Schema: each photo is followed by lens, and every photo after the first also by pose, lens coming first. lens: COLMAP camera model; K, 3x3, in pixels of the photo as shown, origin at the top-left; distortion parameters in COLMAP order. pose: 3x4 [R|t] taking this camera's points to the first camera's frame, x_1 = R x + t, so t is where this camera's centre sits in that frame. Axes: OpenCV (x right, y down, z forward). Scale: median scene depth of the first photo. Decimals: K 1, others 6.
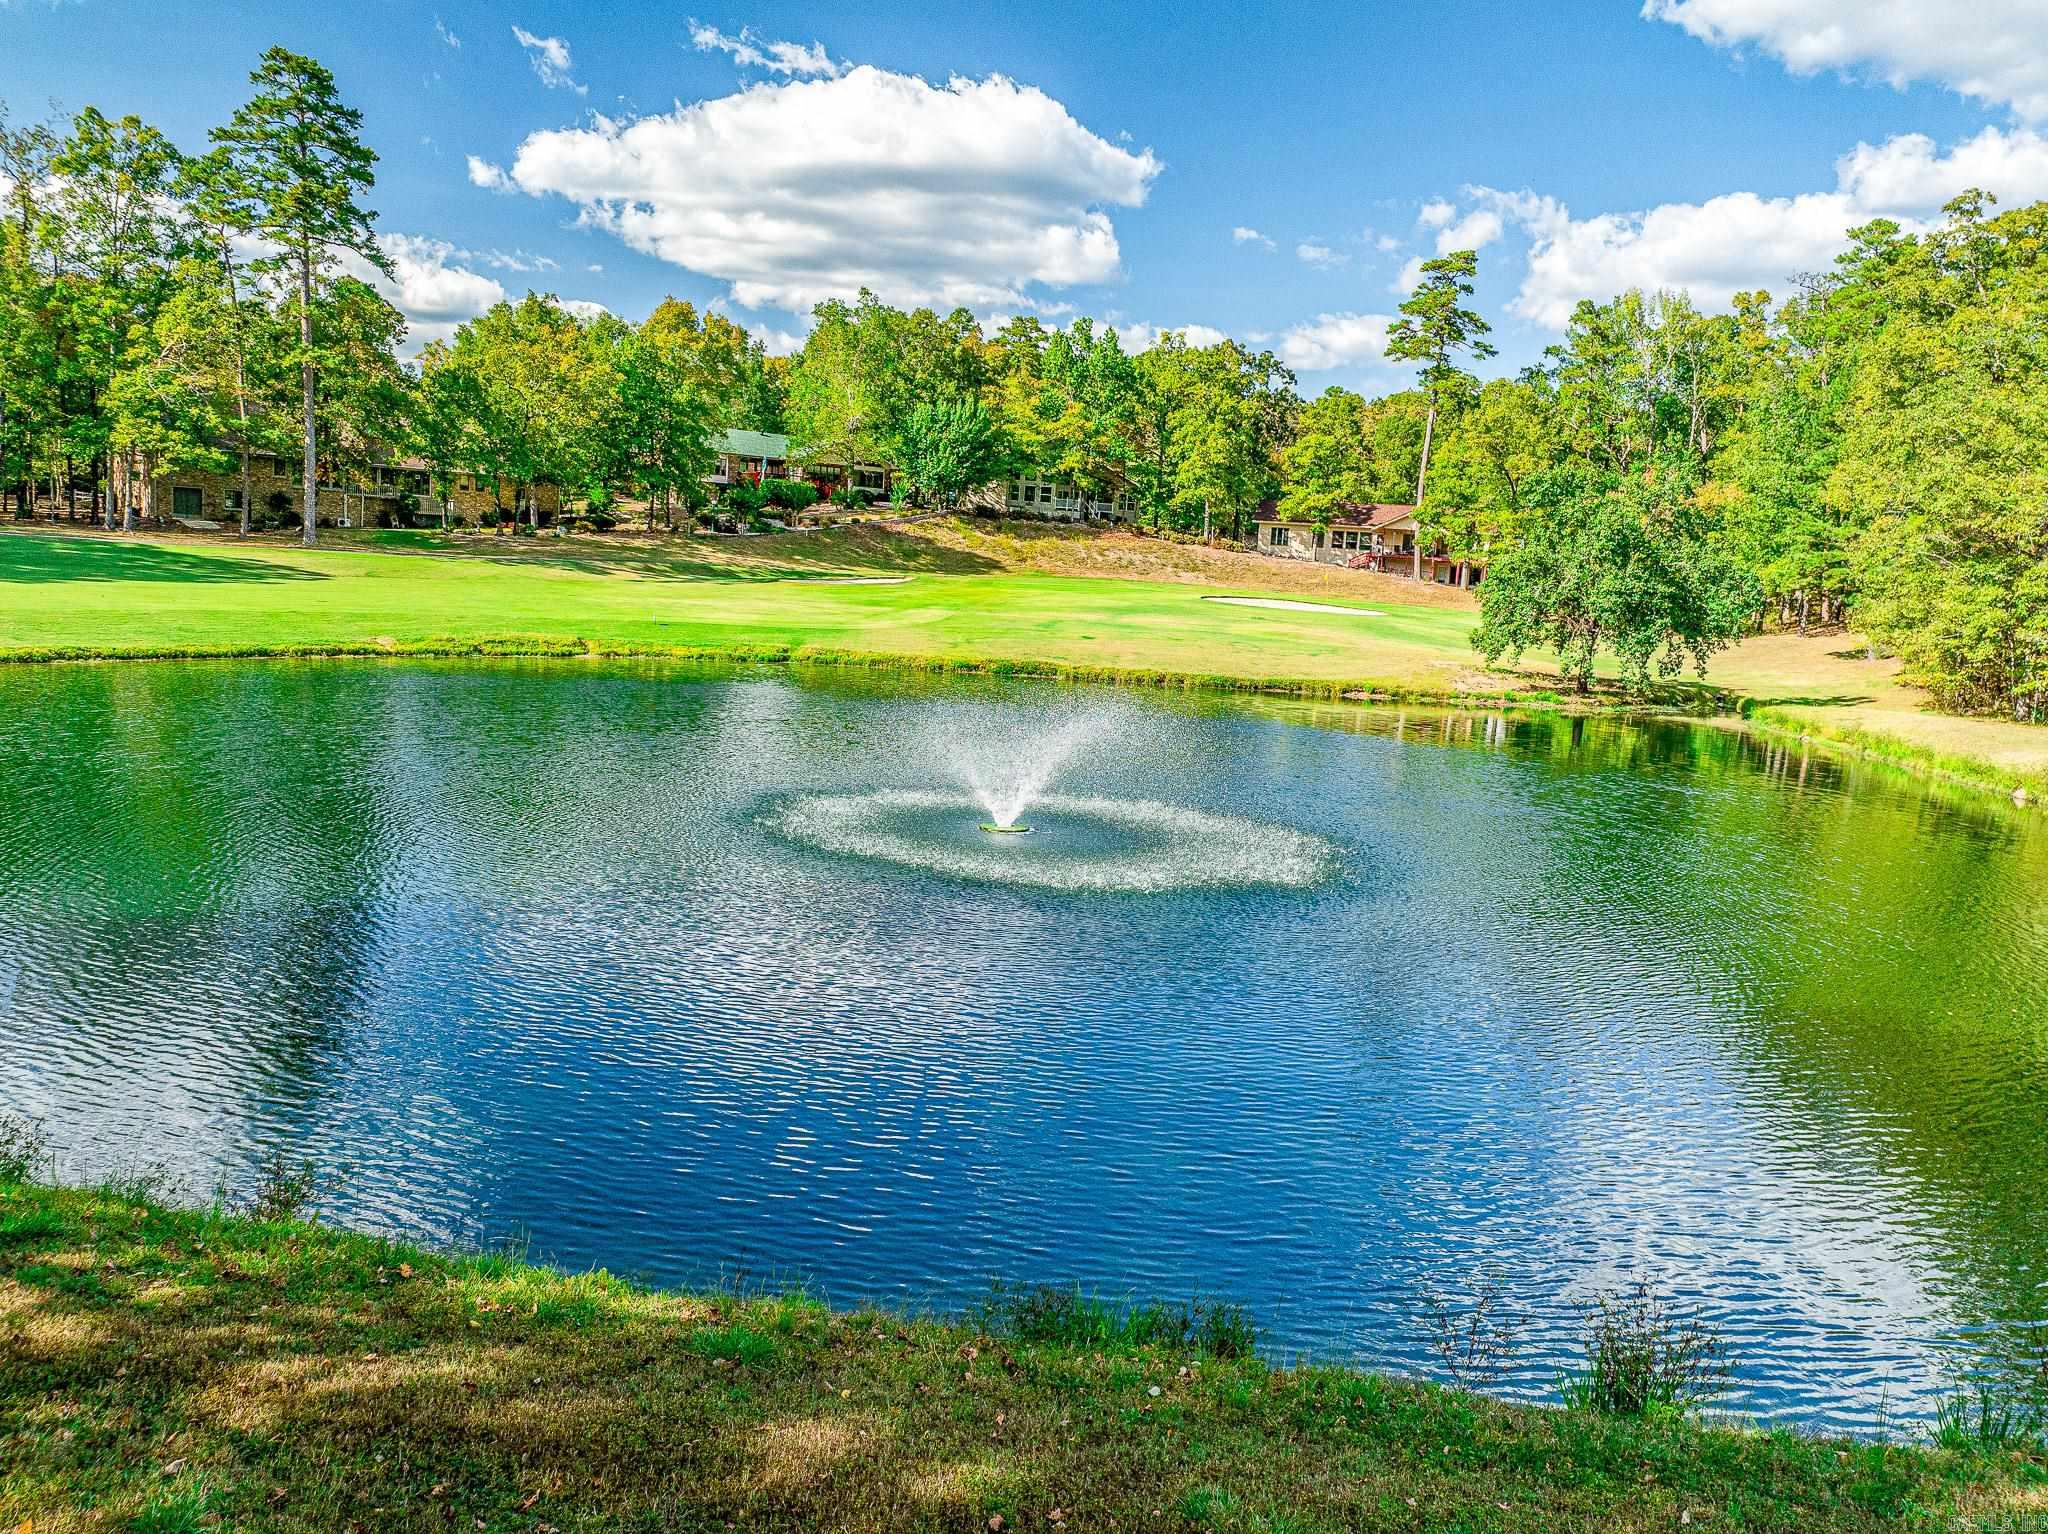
lens RADIAL K [[1544.2, 0, 960.3], [0, 1544.2, 744.5], [0, 0, 1]] dist [-0.049600, 0.014074]
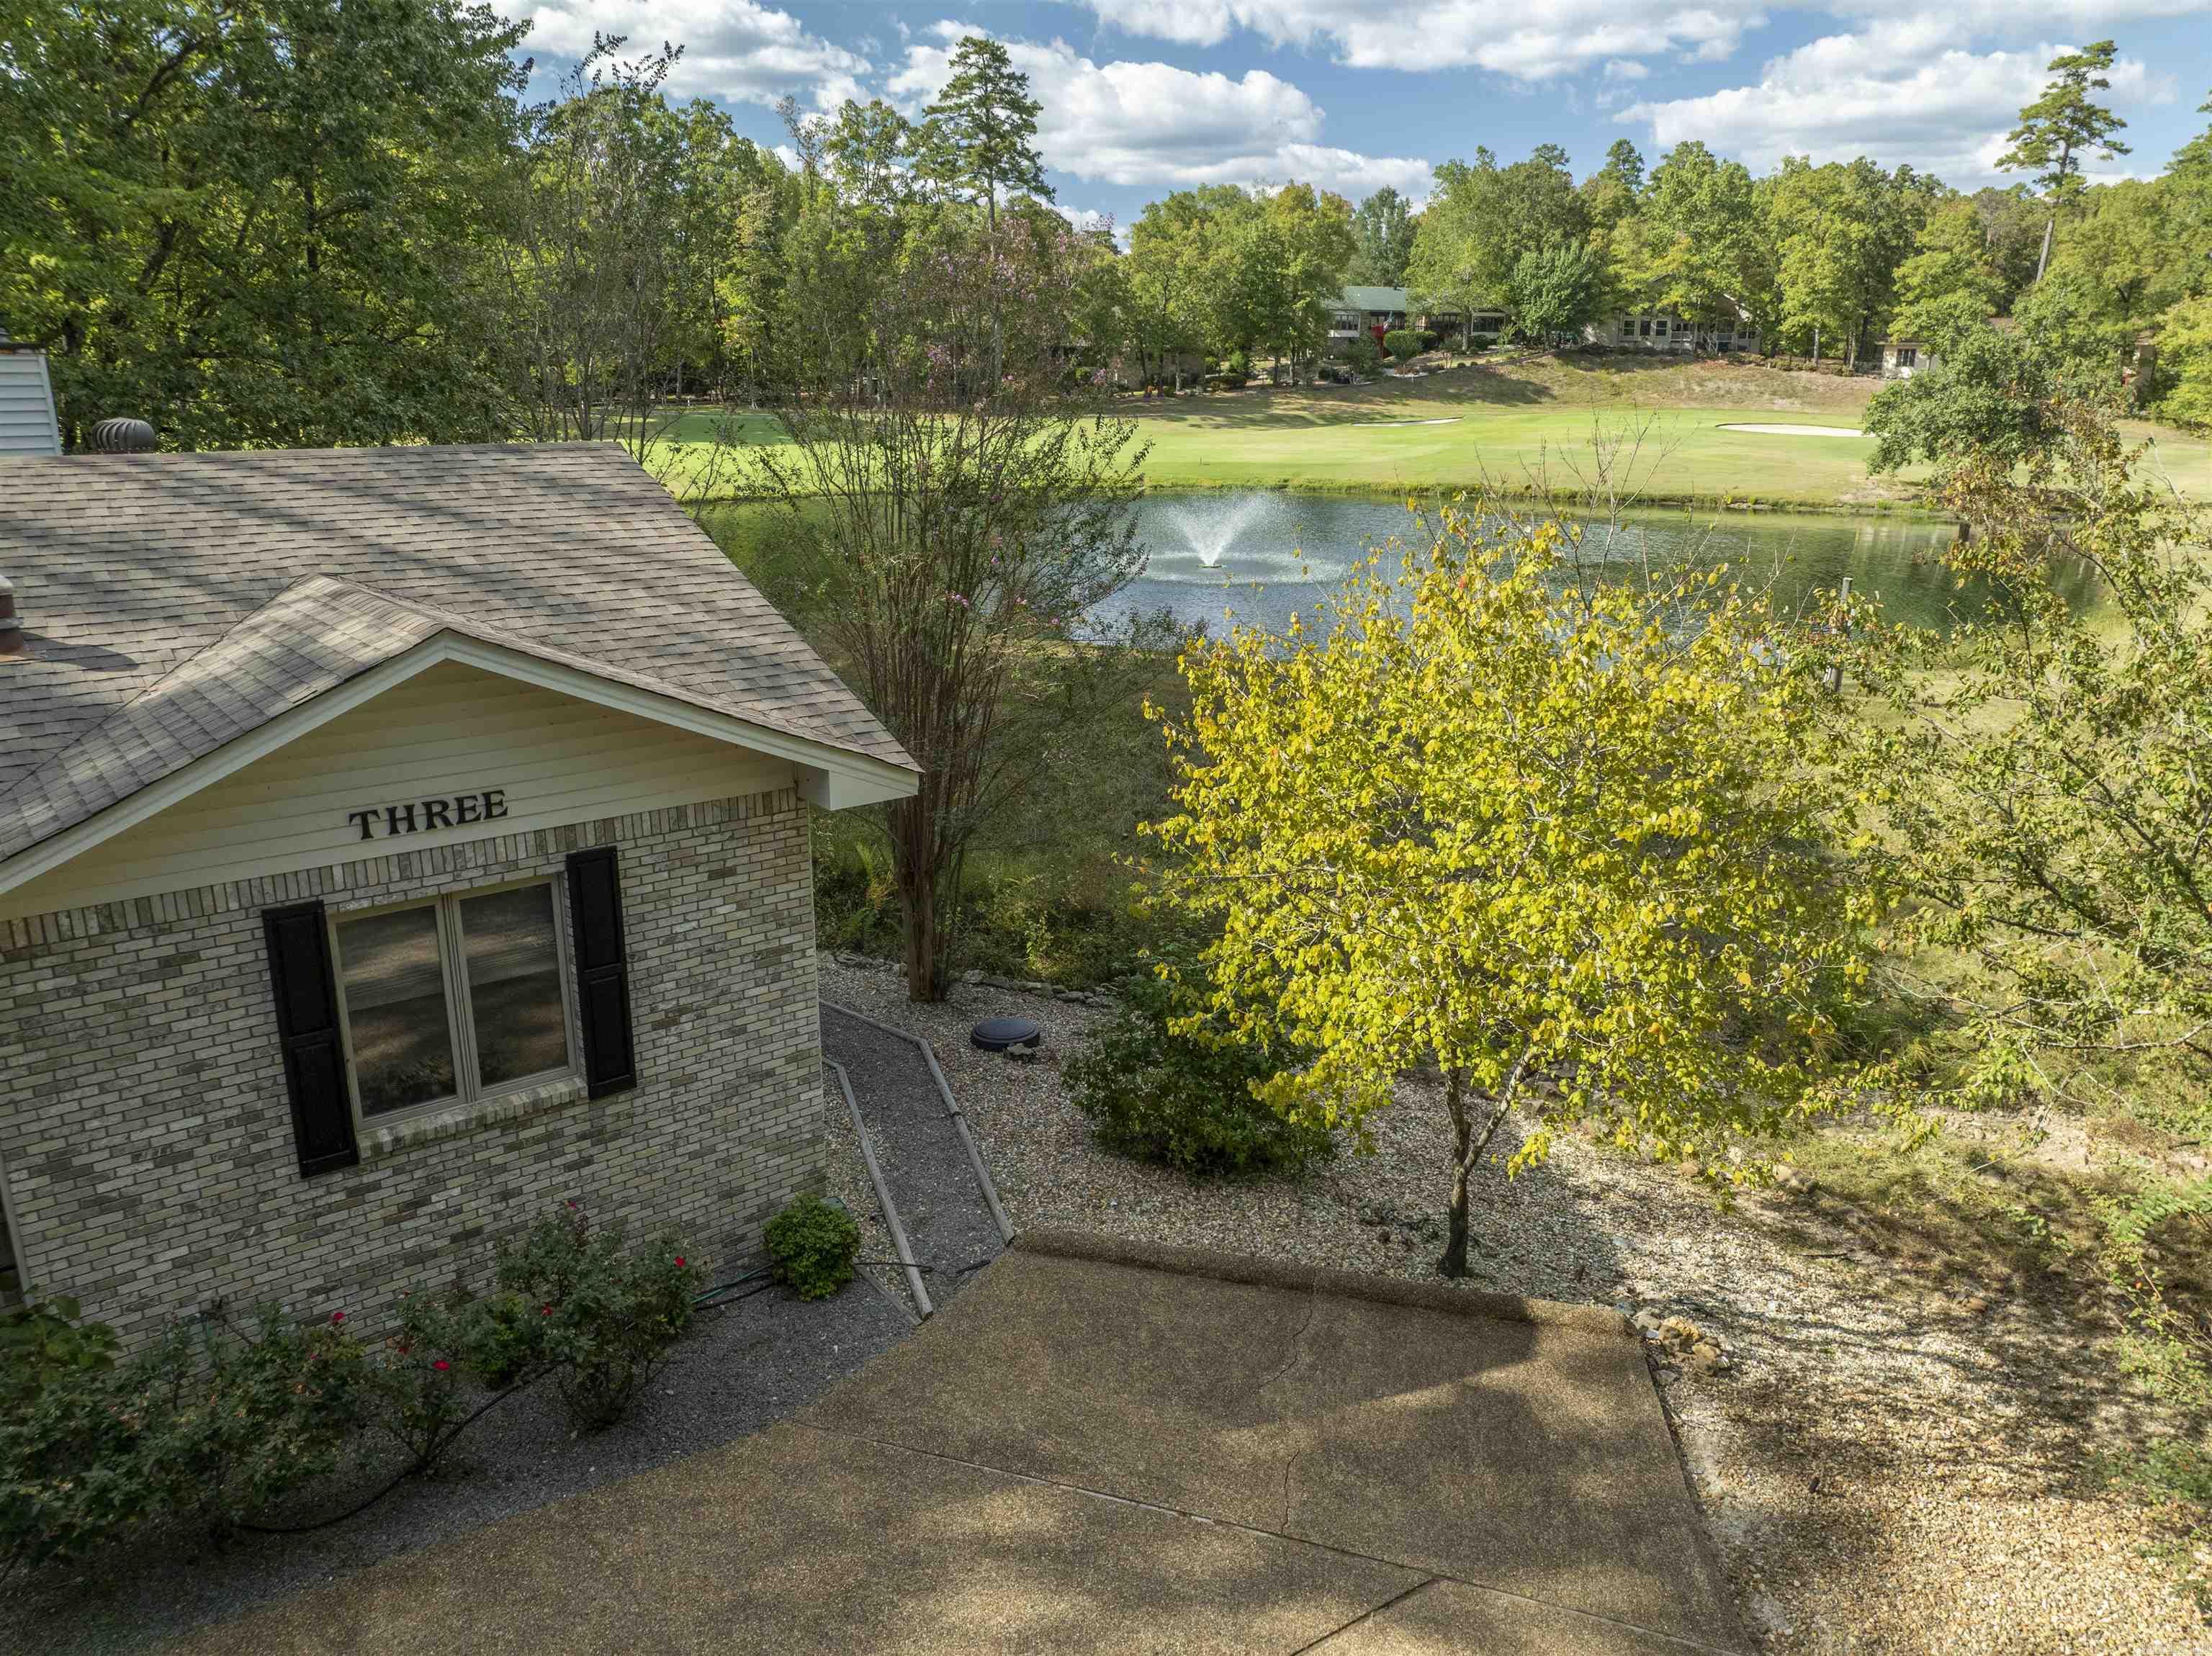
lens RADIAL K [[1667.7, 0, 1046.9], [0, 1667.7, 866.0], [0, 0, 1]] dist [-0.049600, 0.014074]
pose [[0.897171, 0.070162, -0.436075, 0.214748], [-0.000712, 0.987531, 0.157424, 0.026507], [0.441682, -0.140926, 0.886034, -0.261573]]
